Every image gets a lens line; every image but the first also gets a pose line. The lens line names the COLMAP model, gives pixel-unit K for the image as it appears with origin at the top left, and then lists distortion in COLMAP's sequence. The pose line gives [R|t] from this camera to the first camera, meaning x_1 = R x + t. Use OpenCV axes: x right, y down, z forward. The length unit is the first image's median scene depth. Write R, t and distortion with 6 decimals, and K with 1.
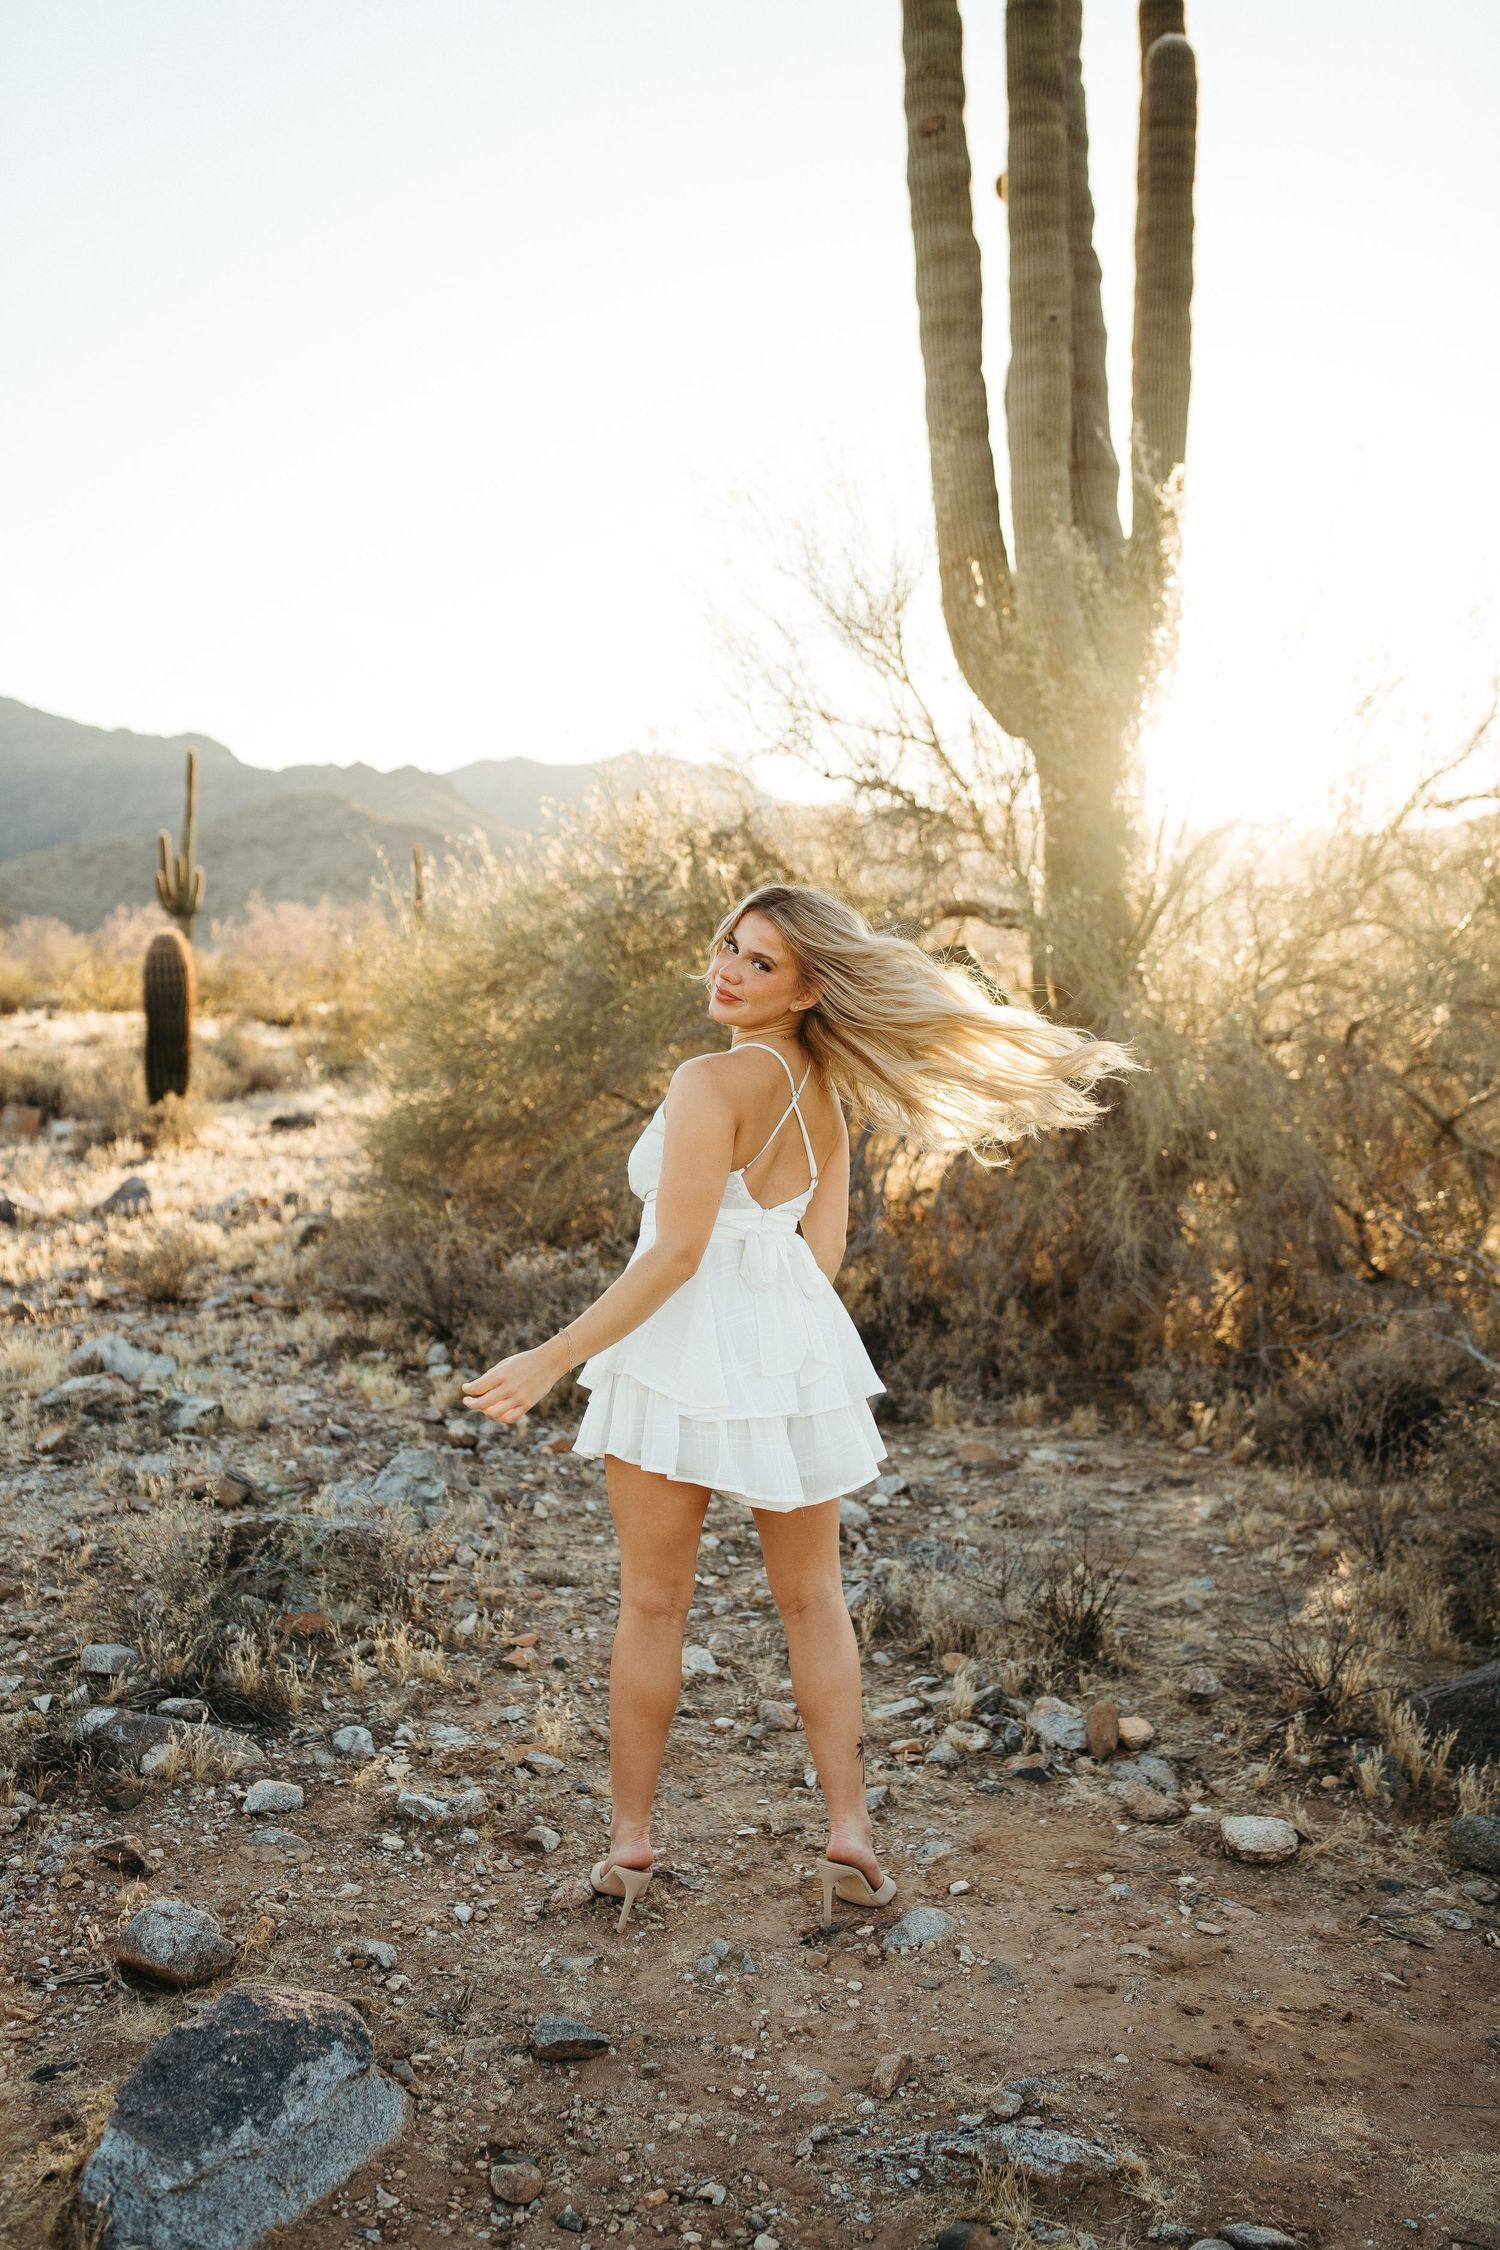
lens RADIAL K [[2170.8, 0, 741.2], [0, 2170.8, 1133.8], [0, 0, 1]] dist [-0.074503, 0.000000]
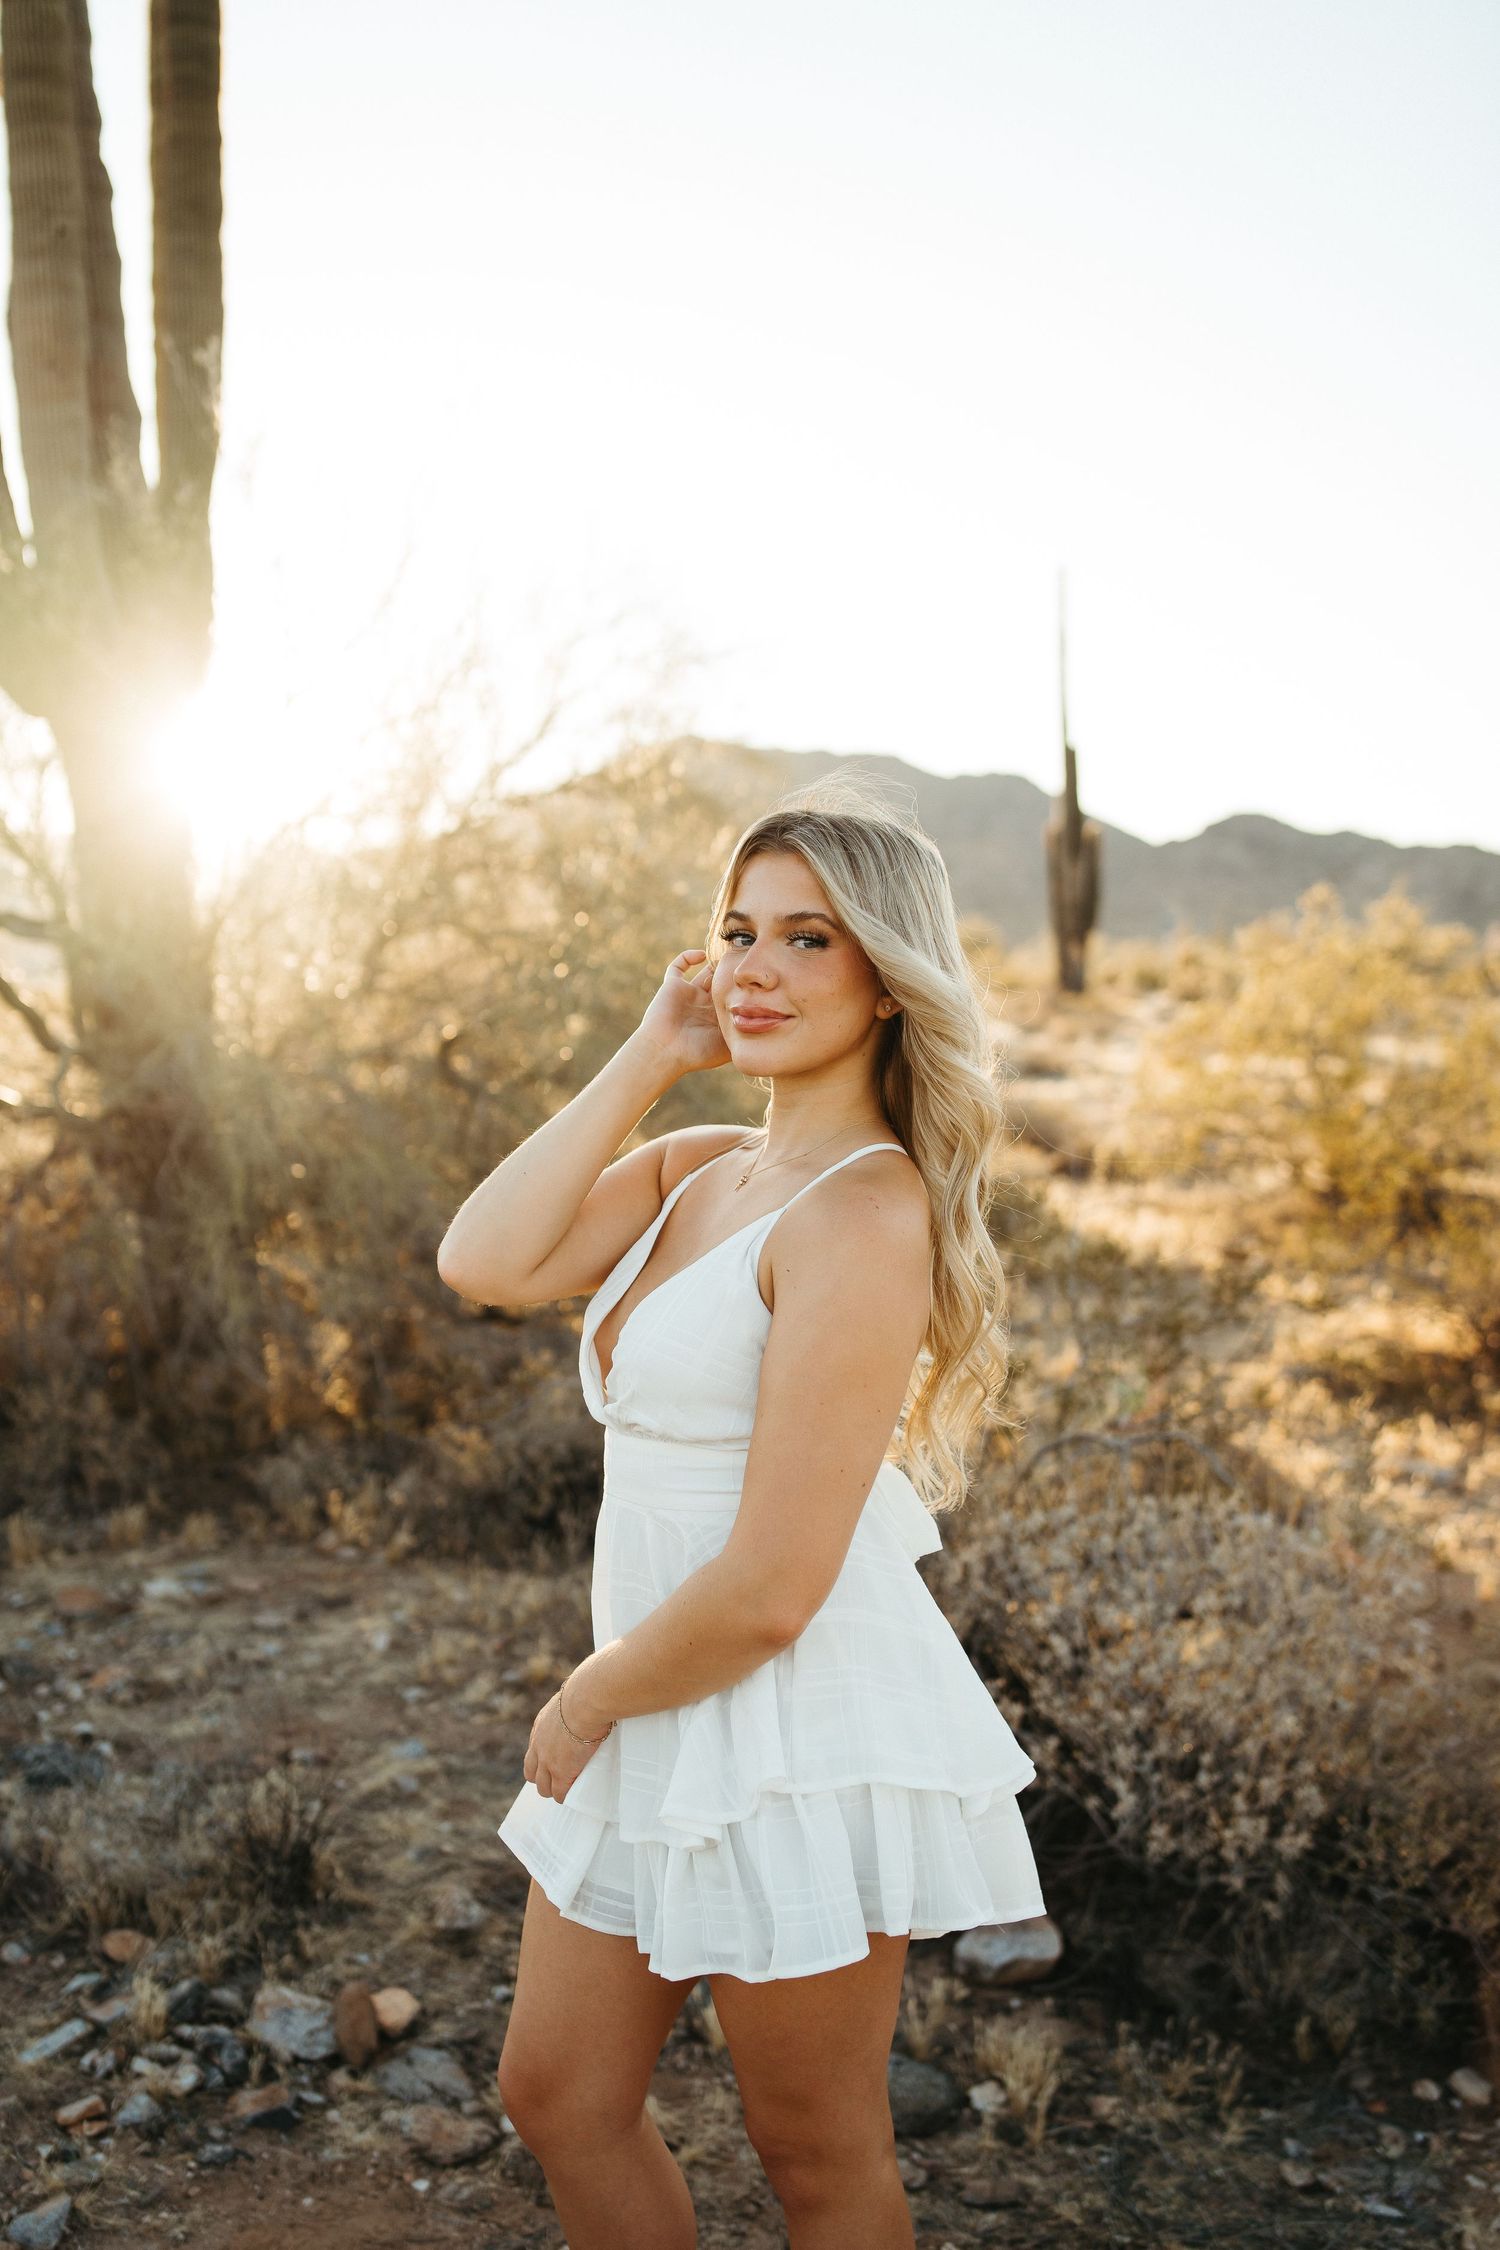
lens RADIAL K [[2170.8, 0, 768.1], [0, 2170.8, 1135.3], [0, 0, 1]] dist [-0.074503, 0.000000]
pose [[0.891049, -0.057768, 0.450216, -0.010325], [0.059848, 0.998161, 0.009628, -0.014288], [-0.449944, 0.018365, 0.892868, 0.183010]]
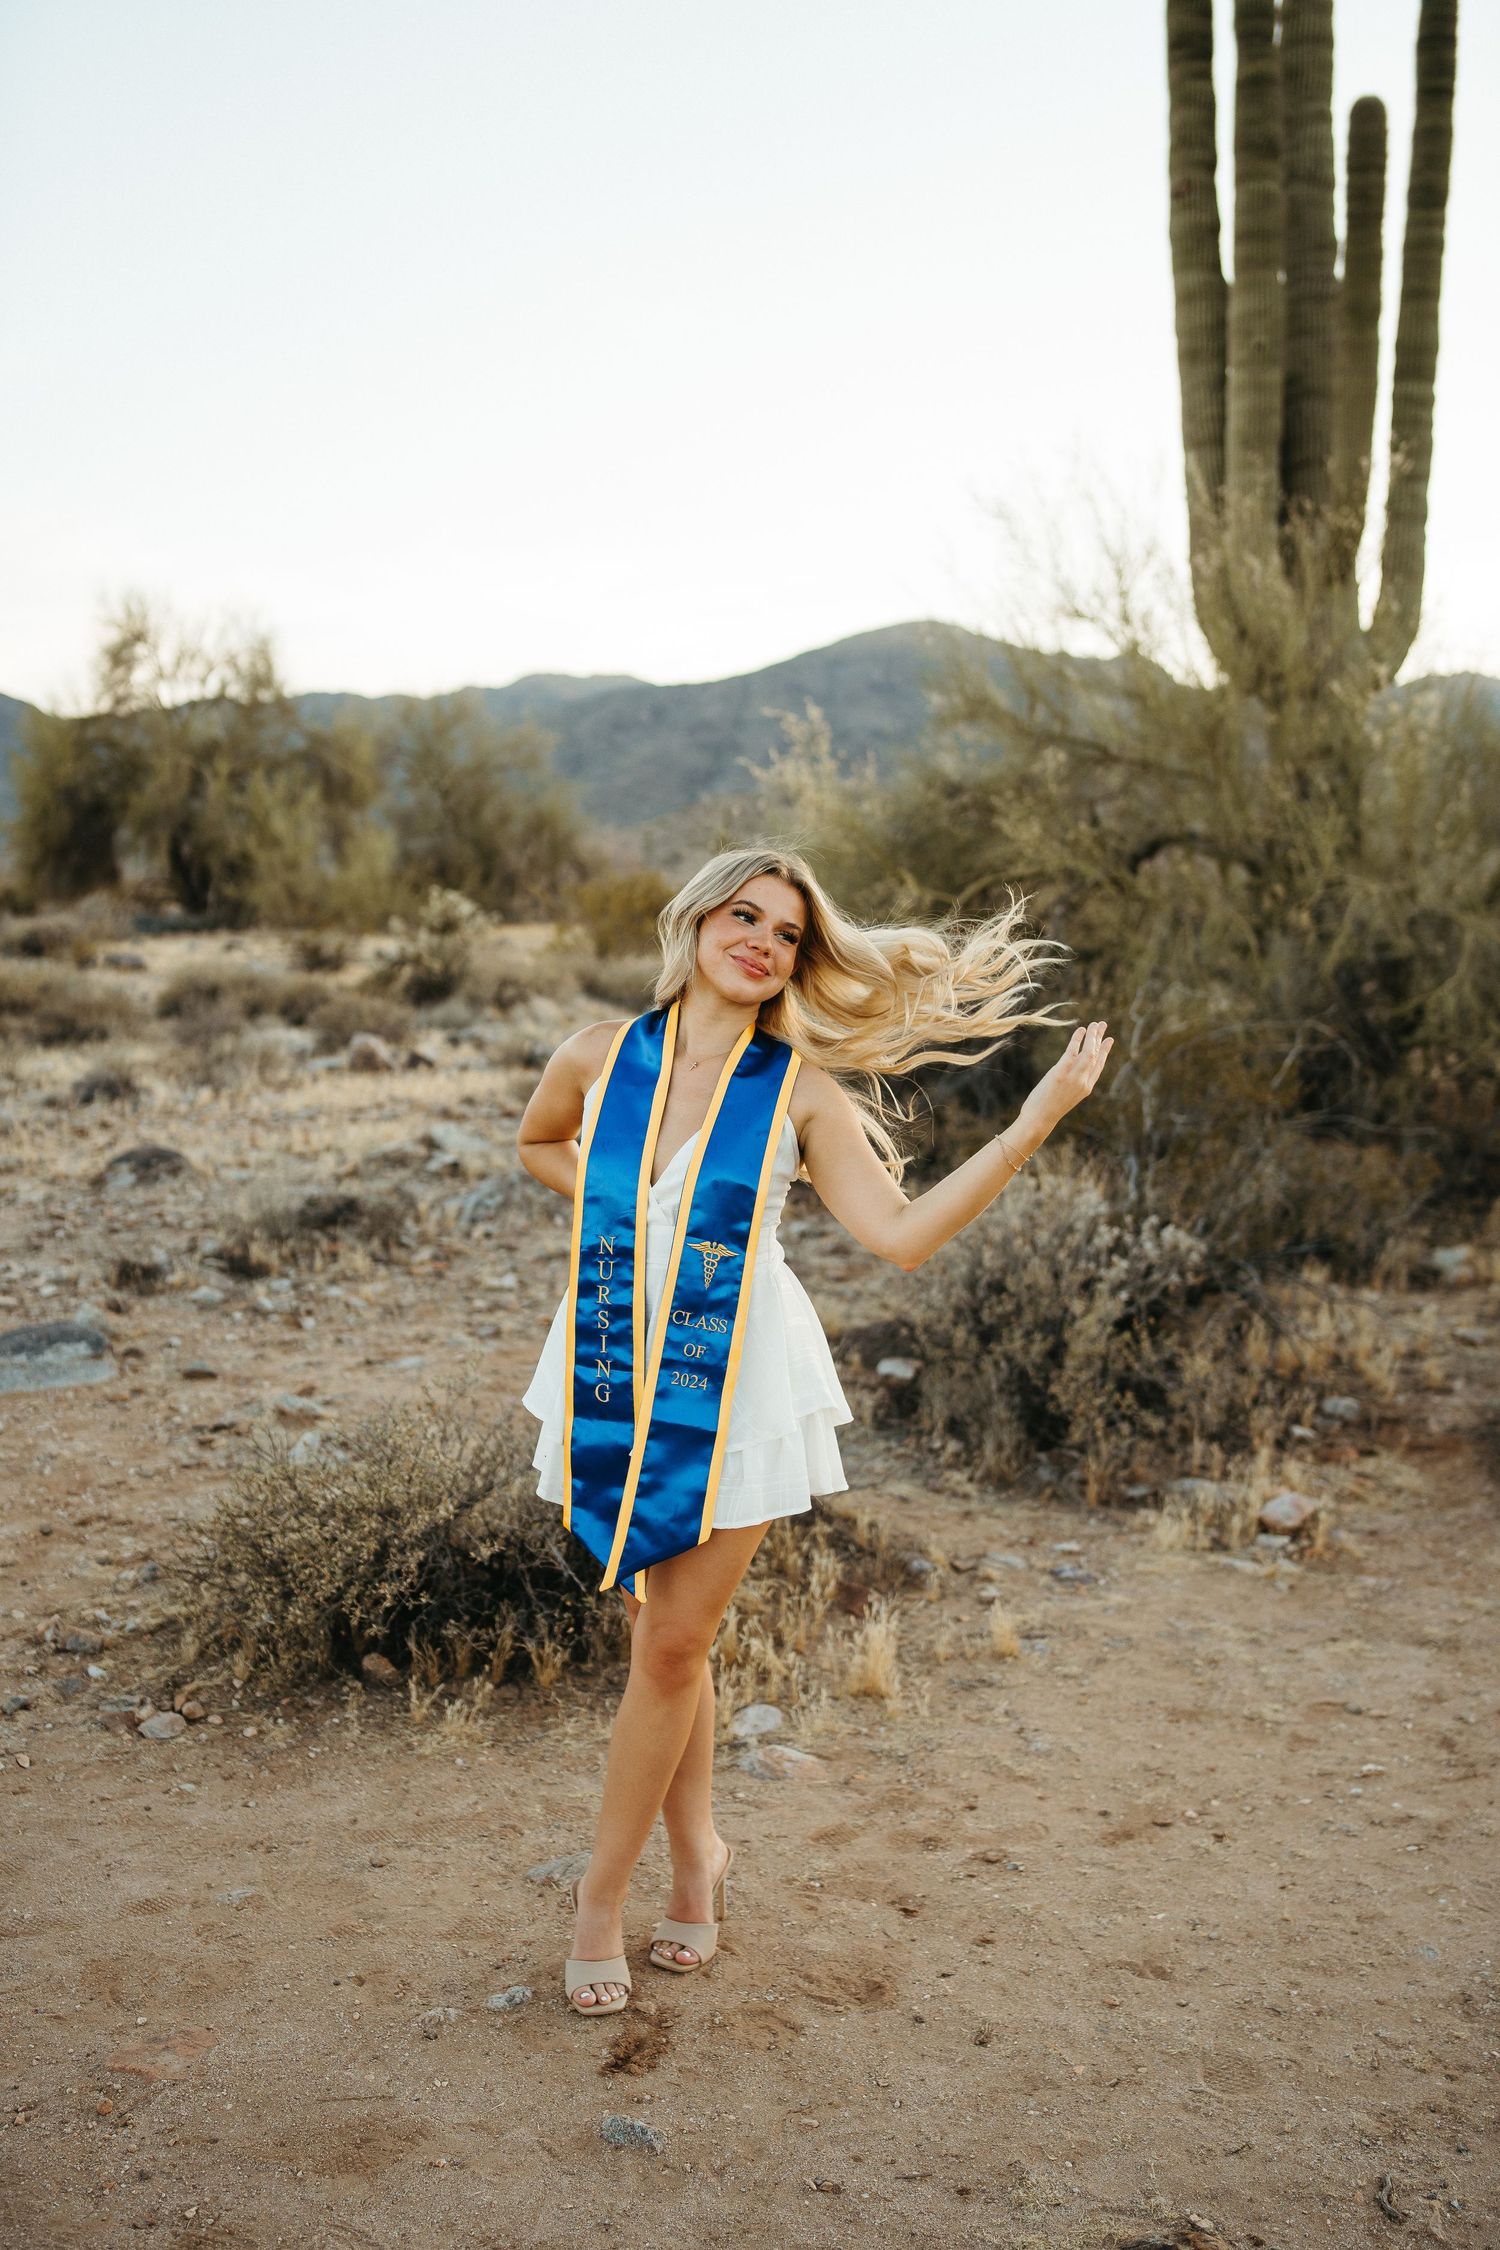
lens RADIAL K [[2170.8, 0, 730.4], [0, 2170.8, 1122.1], [0, 0, 1]] dist [-0.074503, 0.000000]
pose [[0.910729, 0.047942, -0.410211, 0.595906], [-0.035019, 0.998627, 0.038964, 0.031922], [0.411516, -0.021120, 0.911158, -0.355189]]
